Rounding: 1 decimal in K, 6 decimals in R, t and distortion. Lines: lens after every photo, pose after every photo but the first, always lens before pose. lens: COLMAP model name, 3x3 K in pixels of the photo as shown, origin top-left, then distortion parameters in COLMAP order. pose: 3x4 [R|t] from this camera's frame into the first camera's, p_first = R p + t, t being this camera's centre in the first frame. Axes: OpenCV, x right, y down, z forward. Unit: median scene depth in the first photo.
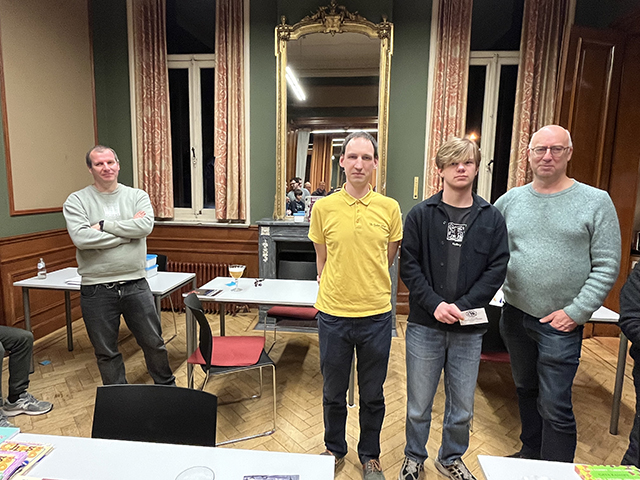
lens RADIAL K [[393.1, 0, 316.9], [0, 393.1, 237.0], [0, 0, 1]] dist [-0.004990, -0.000798]
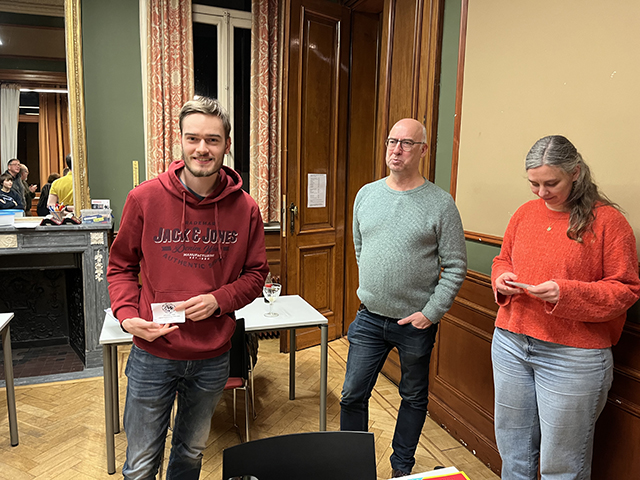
lens RADIAL K [[485.8, 0, 324.9], [0, 485.8, 238.2], [0, 0, 1]] dist [0.067950, -0.088314]
pose [[0.899953, -0.057156, 0.432225, 0.170719], [0.051938, 0.998365, 0.023878, -0.006301], [-0.432883, 0.000960, 0.901450, -0.020921]]
